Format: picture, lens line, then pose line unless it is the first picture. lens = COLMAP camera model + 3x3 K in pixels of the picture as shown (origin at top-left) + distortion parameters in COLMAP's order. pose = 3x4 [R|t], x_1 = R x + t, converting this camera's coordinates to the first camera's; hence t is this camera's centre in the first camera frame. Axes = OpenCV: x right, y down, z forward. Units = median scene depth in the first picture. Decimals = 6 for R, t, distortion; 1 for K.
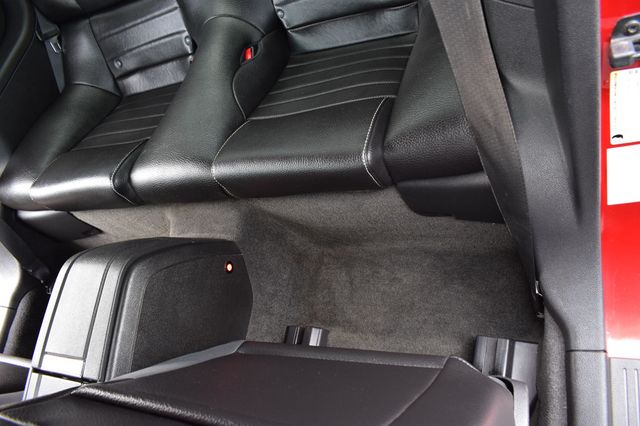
lens RADIAL K [[497.7, 0, 320.7], [0, 497.7, 210.9], [0, 0, 1]] dist [-0.102316, 0.020622]
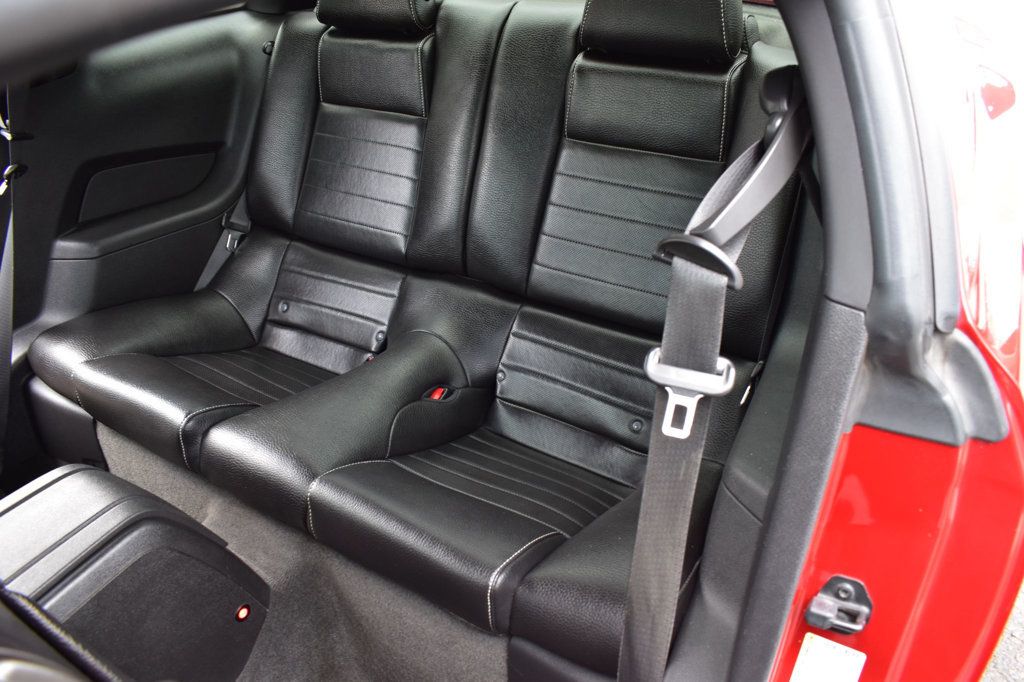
lens RADIAL K [[796.3, 0, 515.5], [0, 796.3, 340.1], [0, 0, 1]] dist [-0.102316, 0.020622]
pose [[0.834308, 0.544572, -0.085861, 0.014442], [-0.523213, 0.733065, -0.434585, 0.092231], [-0.173721, 0.407501, 0.896529, -0.159427]]
